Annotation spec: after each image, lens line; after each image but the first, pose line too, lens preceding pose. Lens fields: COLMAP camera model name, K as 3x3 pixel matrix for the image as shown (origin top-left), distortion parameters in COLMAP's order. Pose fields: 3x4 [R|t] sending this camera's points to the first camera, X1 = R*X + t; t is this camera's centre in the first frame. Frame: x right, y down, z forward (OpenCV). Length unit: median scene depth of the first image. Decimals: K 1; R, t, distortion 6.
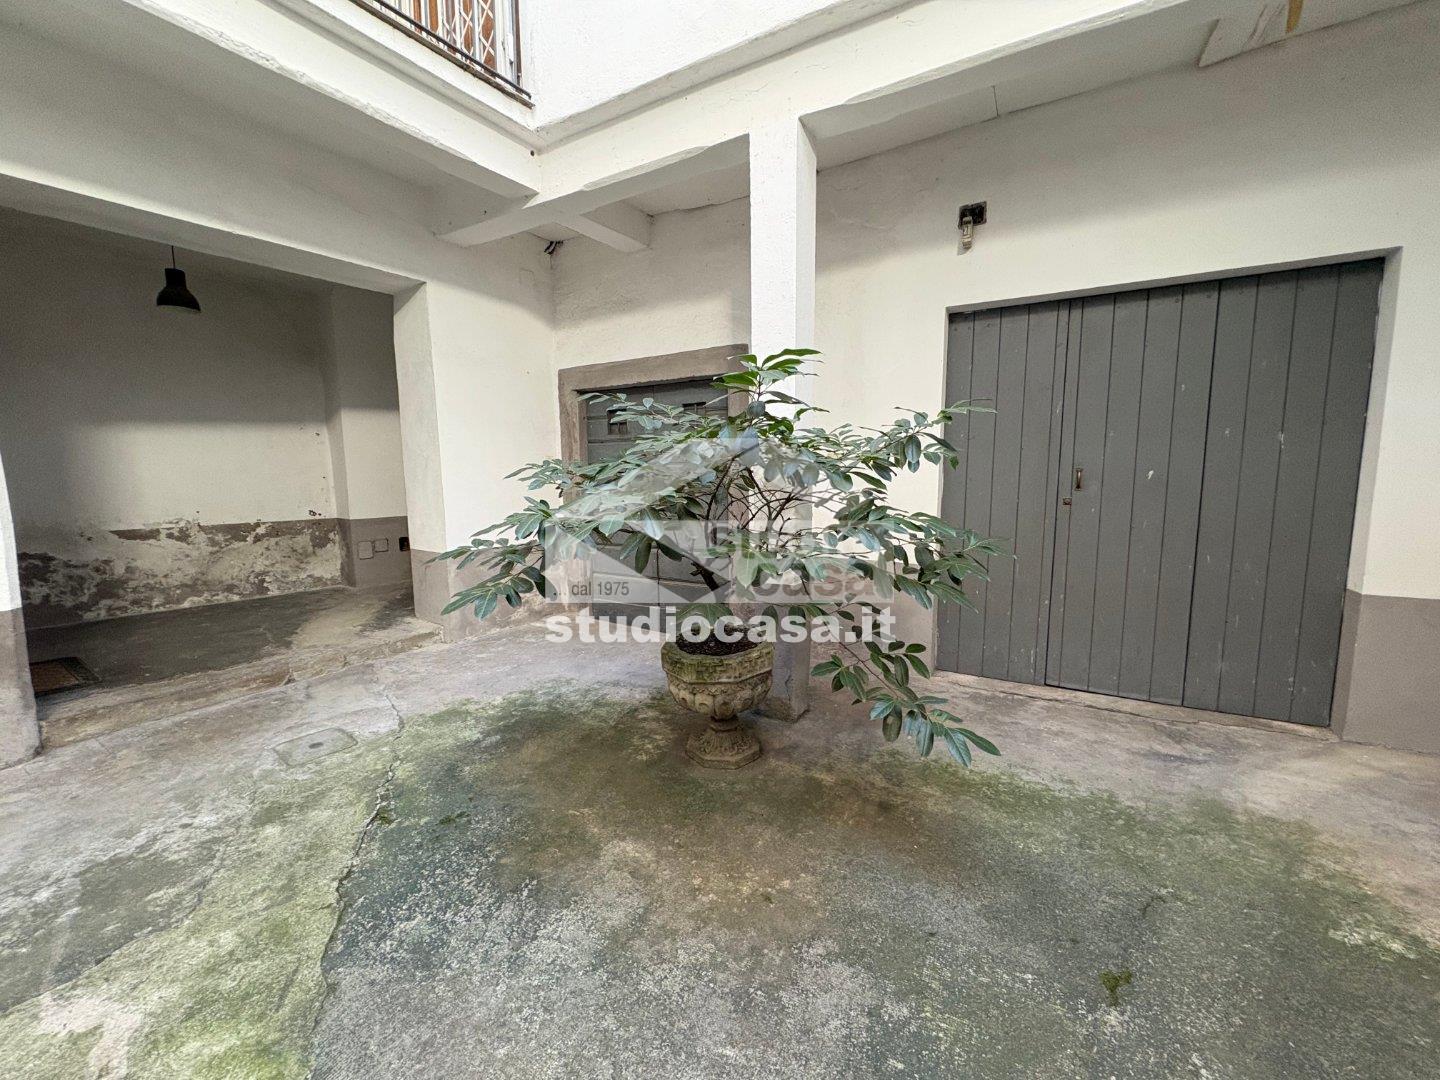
lens RADIAL K [[575.4, 0, 718.2], [0, 575.4, 539.7], [0, 0, 1]] dist [-0.003622, -0.000160]
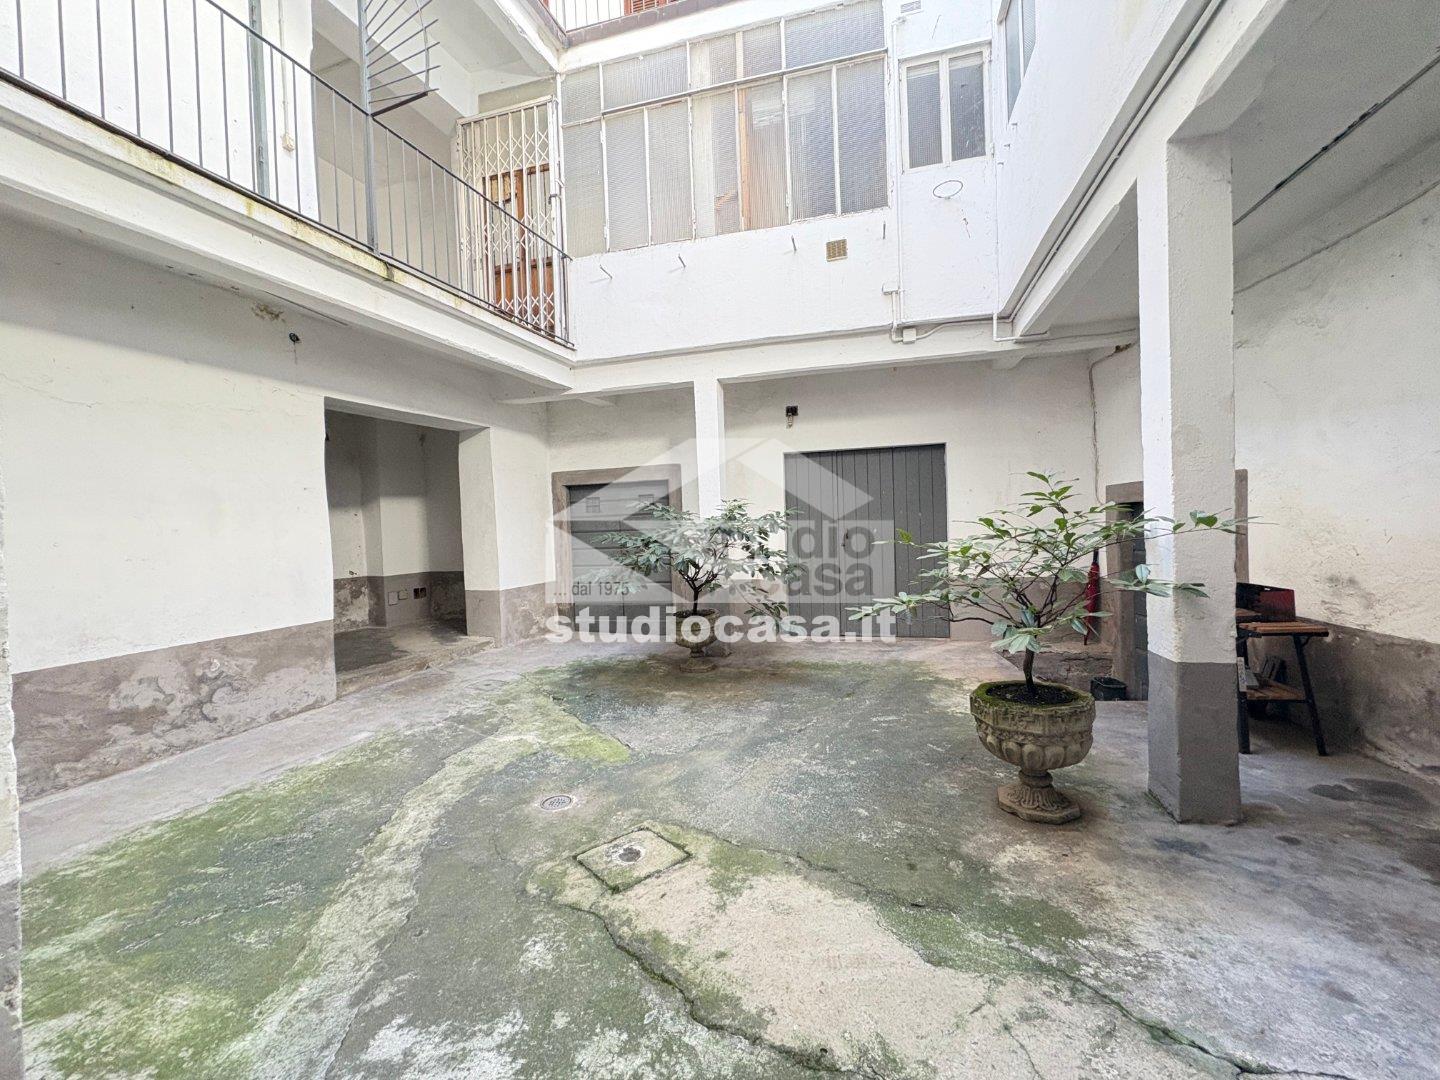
lens RADIAL K [[575.4, 0, 722.4], [0, 575.4, 539.6], [0, 0, 1]] dist [-0.003622, -0.000160]
pose [[0.965345, -0.031311, 0.259092, -0.495745], [0.056405, 0.994344, -0.089993, 0.110117], [-0.254809, 0.101489, 0.961651, -1.247021]]
